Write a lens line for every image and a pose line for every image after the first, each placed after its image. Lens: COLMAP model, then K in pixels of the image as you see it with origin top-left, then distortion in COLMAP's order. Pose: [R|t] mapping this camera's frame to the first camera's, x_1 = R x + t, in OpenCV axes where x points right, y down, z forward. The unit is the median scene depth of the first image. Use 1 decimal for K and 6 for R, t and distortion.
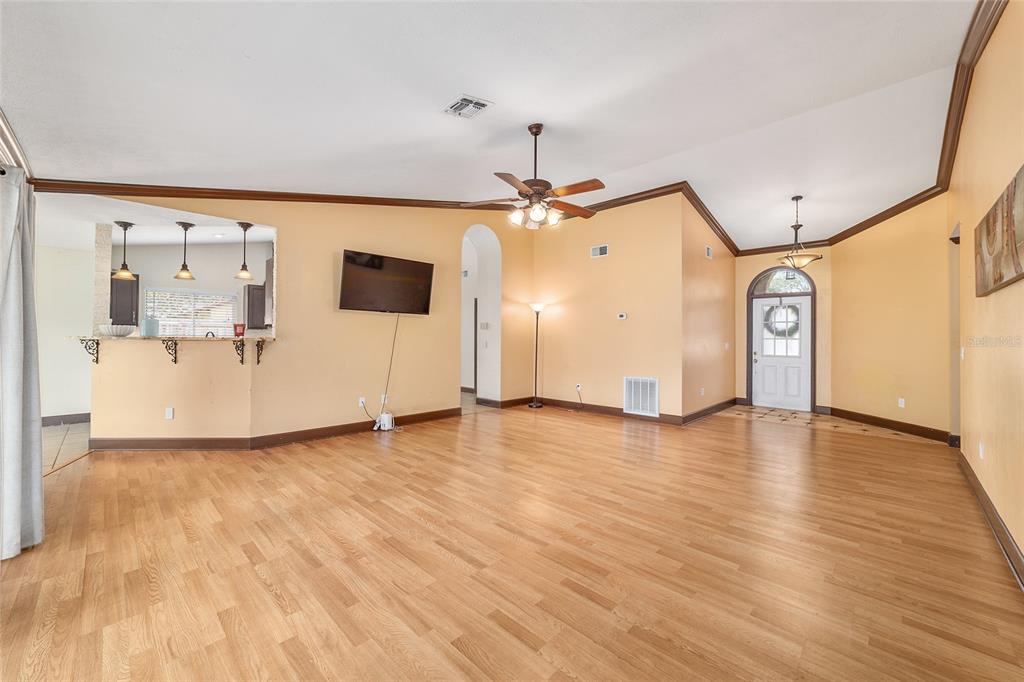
lens RADIAL K [[399.6, 0, 504.7], [0, 399.6, 339.3], [0, 0, 1]] dist [-0.015560, 0.005284]
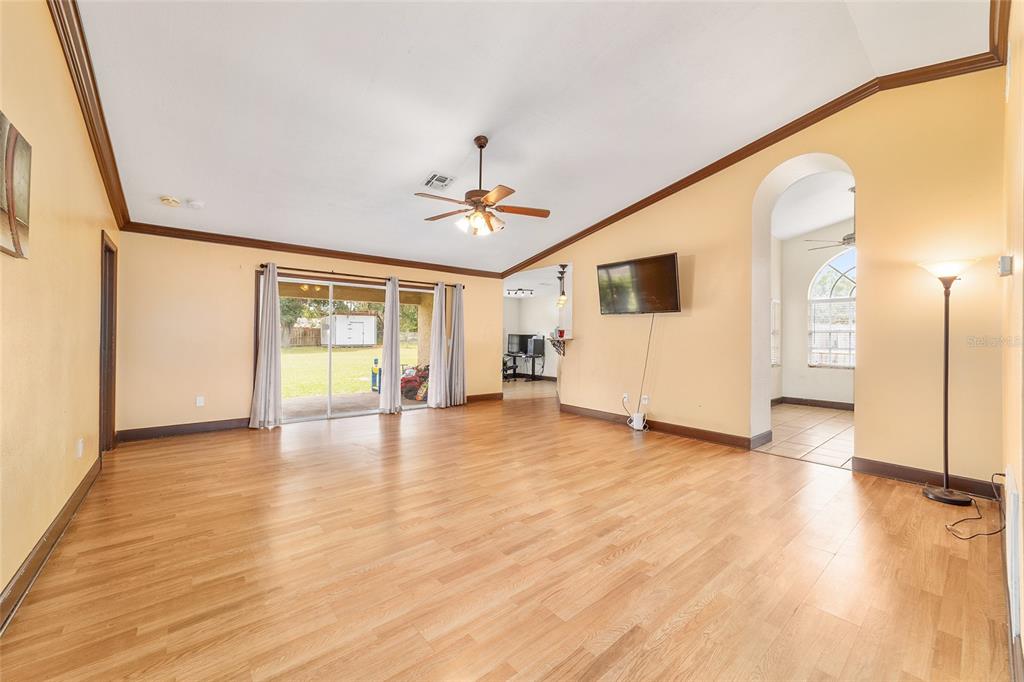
lens RADIAL K [[399.6, 0, 513.9], [0, 399.6, 337.3], [0, 0, 1]] dist [-0.015560, 0.005284]
pose [[-0.094406, -0.008695, -0.995496, 0.740061], [-0.012241, 0.999896, -0.007573, 0.004258], [0.995458, 0.011471, -0.094503, 0.775512]]
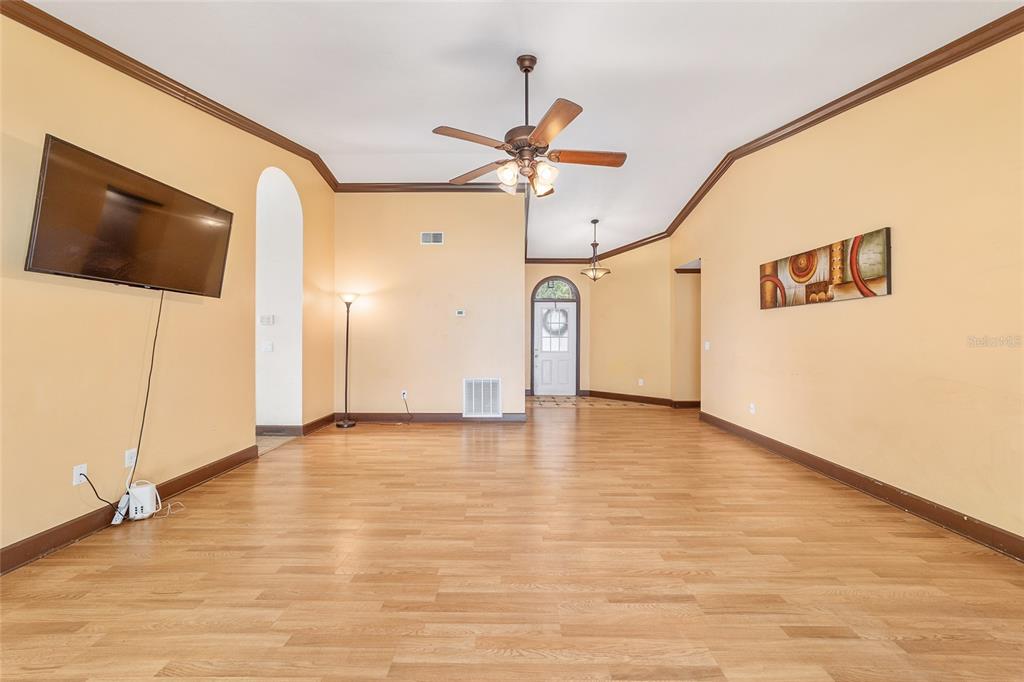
lens RADIAL K [[399.6, 0, 511.0], [0, 399.6, 339.1], [0, 0, 1]] dist [-0.015560, 0.005284]
pose [[0.717626, -0.006469, 0.696398, -0.310419], [0.004838, 0.999979, 0.004304, -0.000825], [-0.696412, 0.000281, 0.717642, 0.305491]]
